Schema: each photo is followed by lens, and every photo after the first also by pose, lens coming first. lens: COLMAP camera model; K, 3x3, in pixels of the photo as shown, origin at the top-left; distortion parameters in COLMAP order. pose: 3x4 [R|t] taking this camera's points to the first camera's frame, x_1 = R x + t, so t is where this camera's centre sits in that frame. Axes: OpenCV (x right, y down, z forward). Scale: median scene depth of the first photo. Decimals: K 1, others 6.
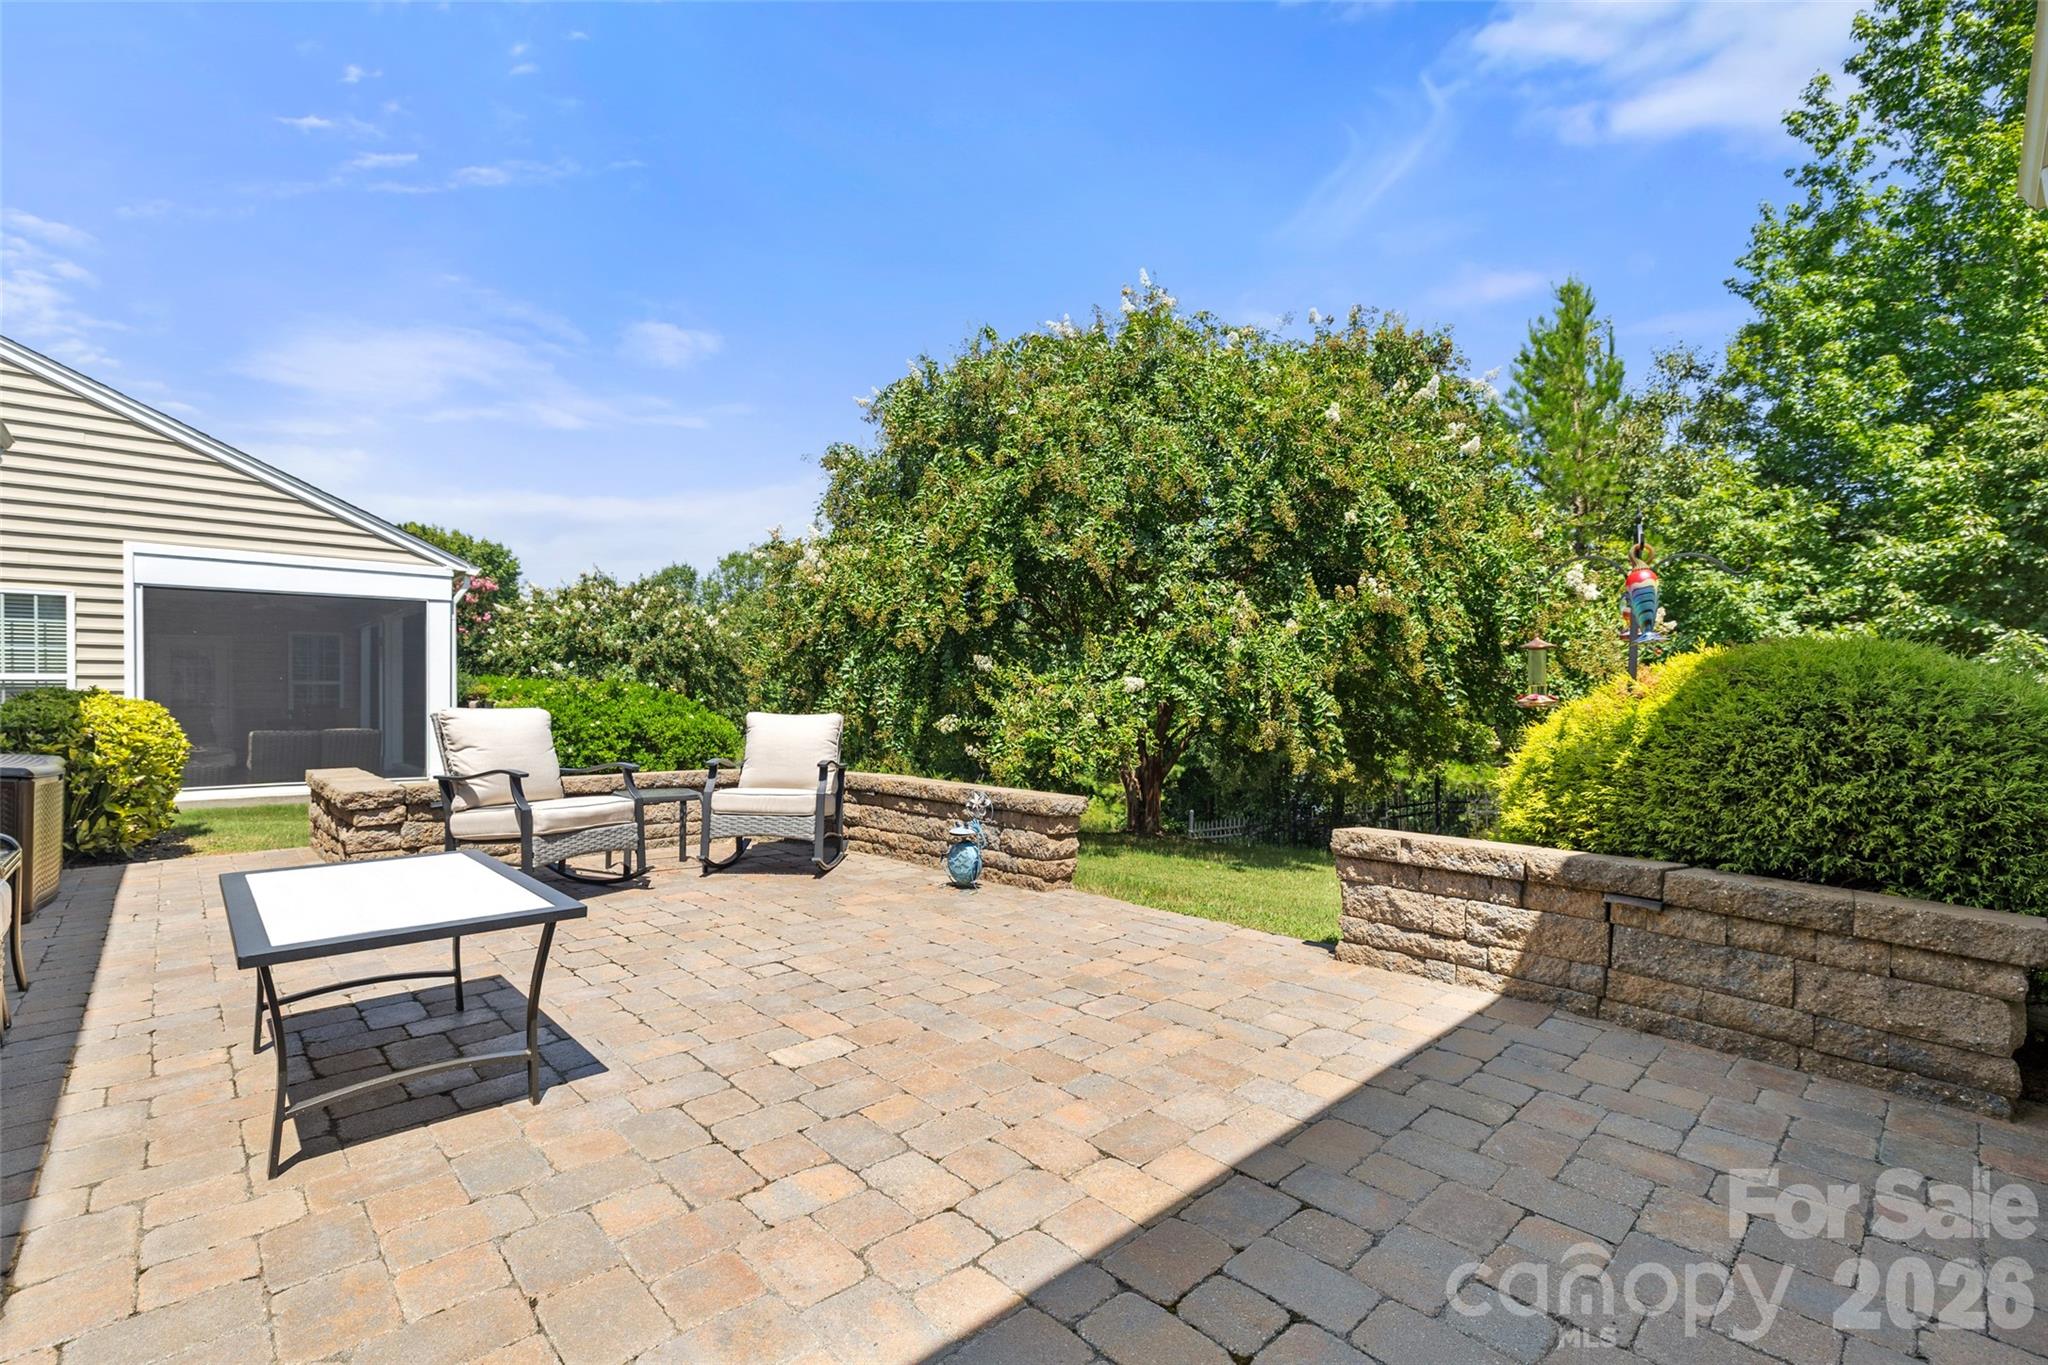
lens RADIAL K [[884.0, 0, 1021.9], [0, 884.0, 693.7], [0, 0, 1]] dist [-0.001418, -0.001188]
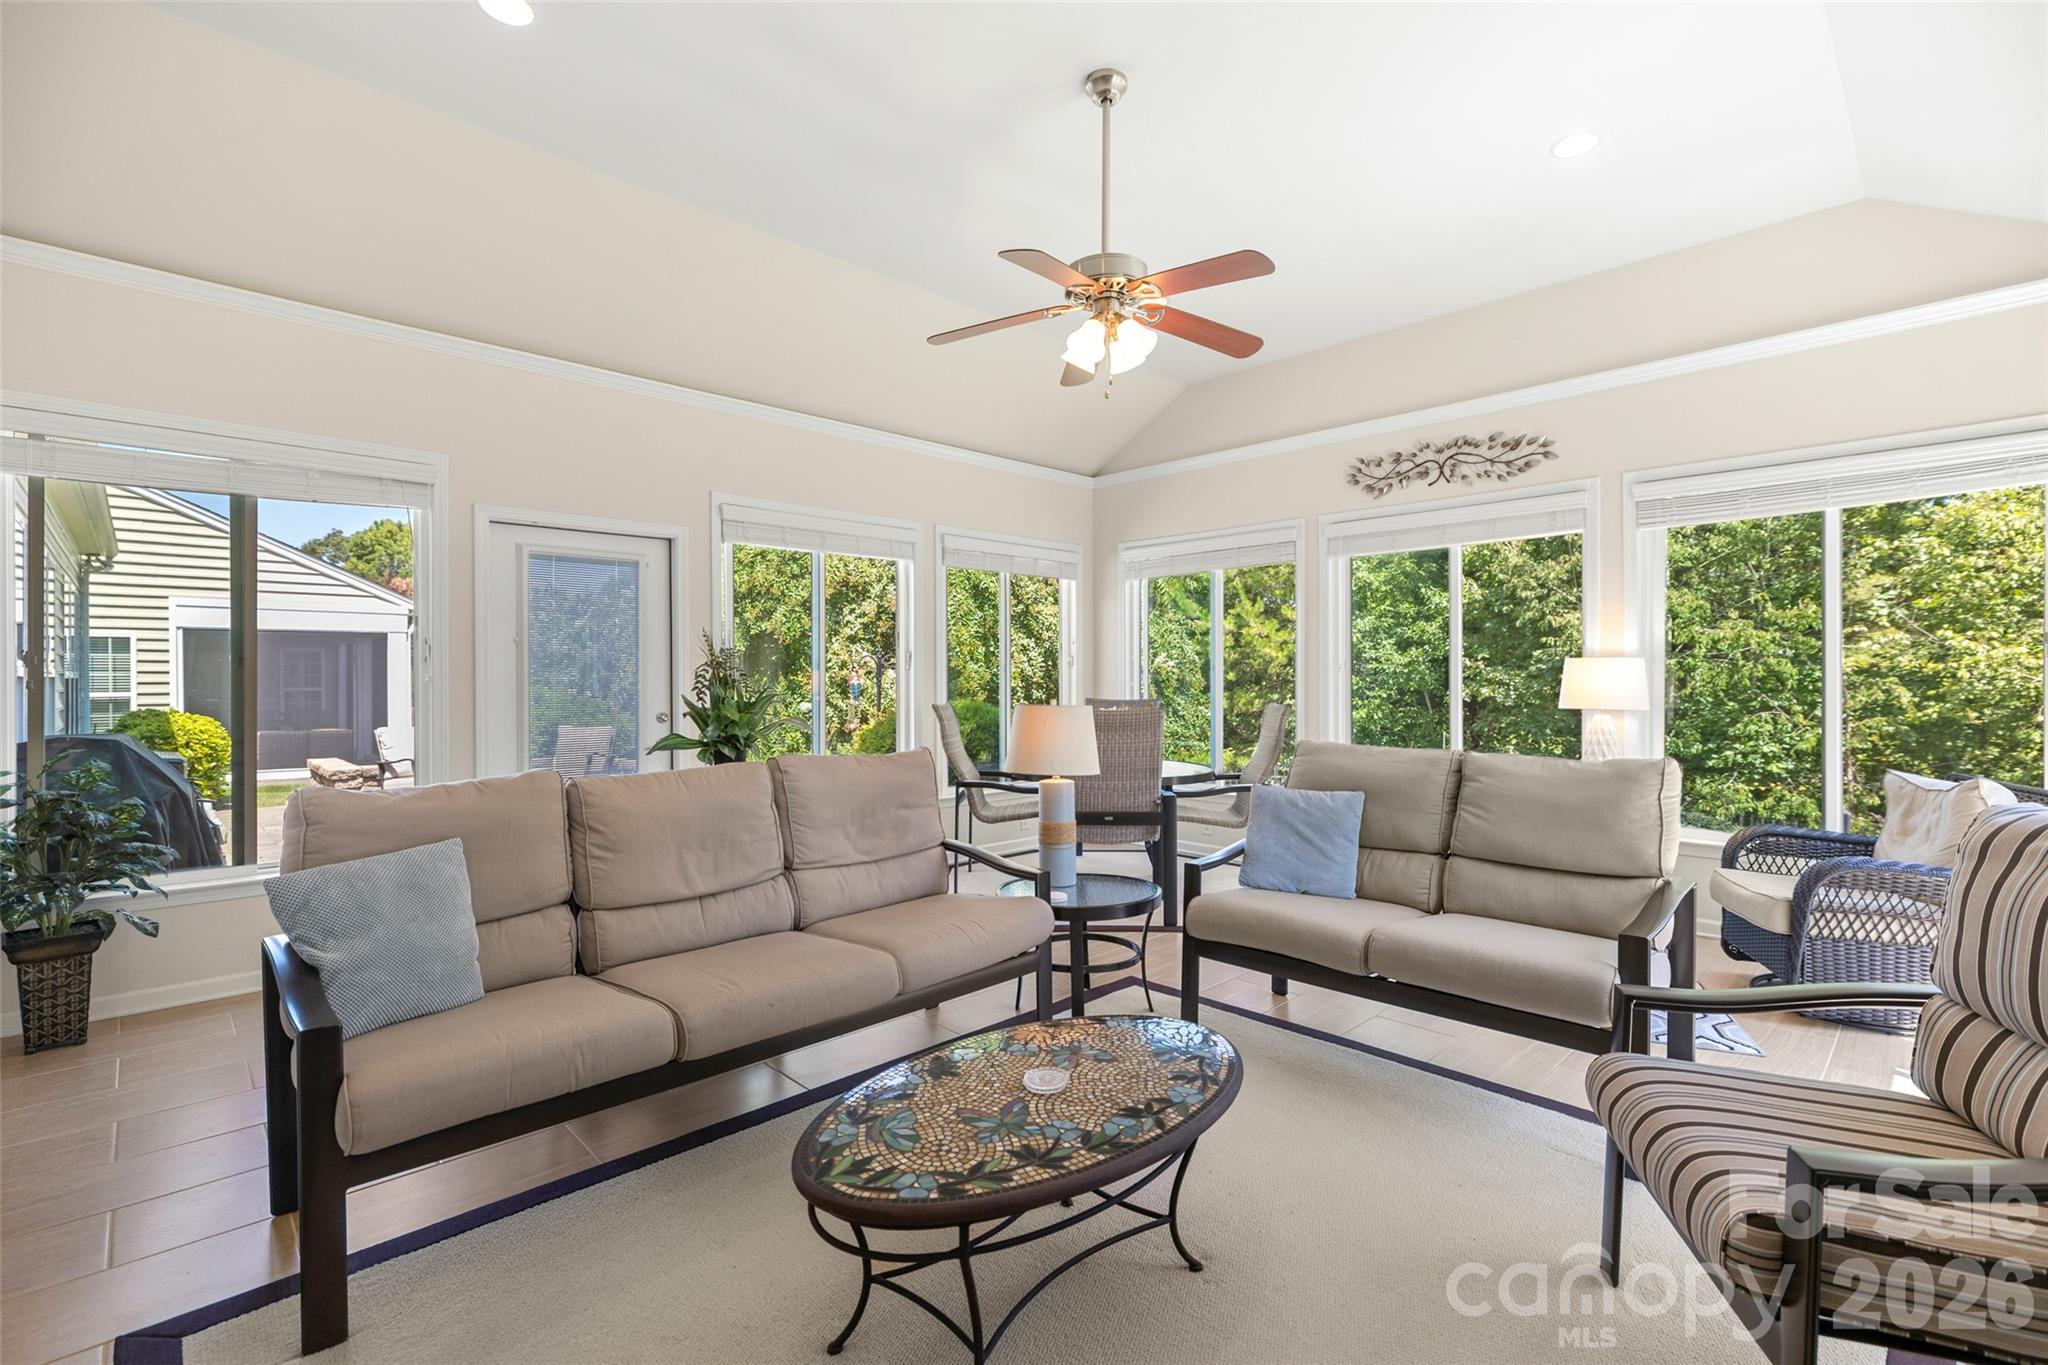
lens RADIAL K [[931.4, 0, 1028.3], [0, 931.4, 688.8], [0, 0, 1]] dist [-0.002016, 0.002028]
pose [[0.999989, -0.000375, -0.004676, 0.977753], [0.000421, 0.999951, 0.009864, -0.110766], [0.004672, -0.009866, 0.999940, -1.309196]]
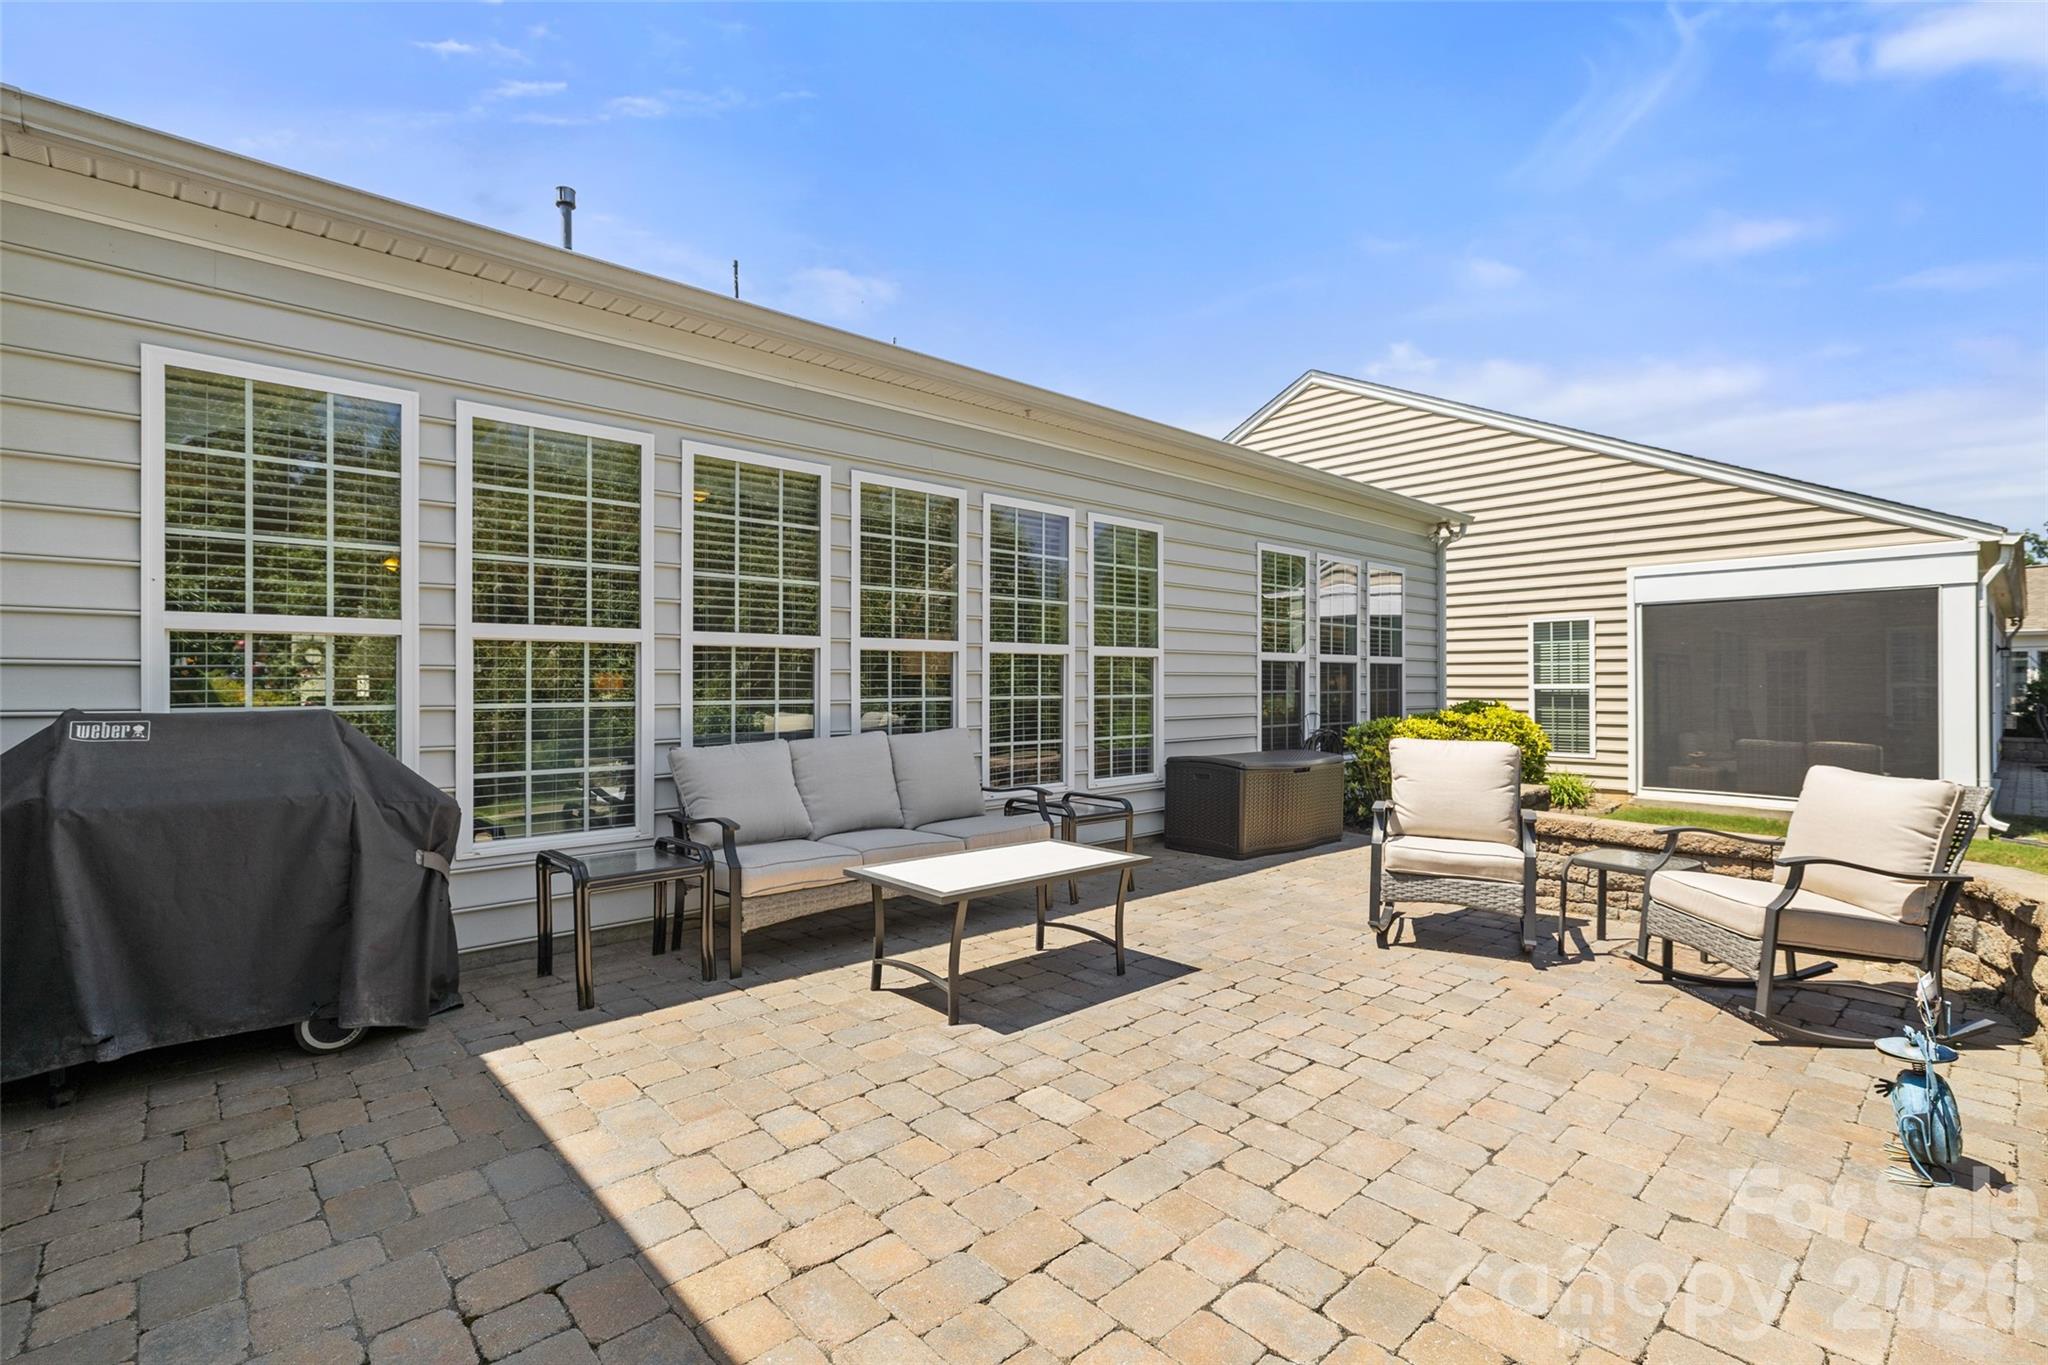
lens RADIAL K [[931.4, 0, 1027.1], [0, 931.4, 684.3], [0, 0, 1]] dist [-0.002016, 0.002028]
pose [[-0.010871, -0.001674, -0.999940, 0.549473], [0.000813, 0.999998, -0.001683, -0.054931], [0.999941, -0.000831, -0.010870, 0.630117]]
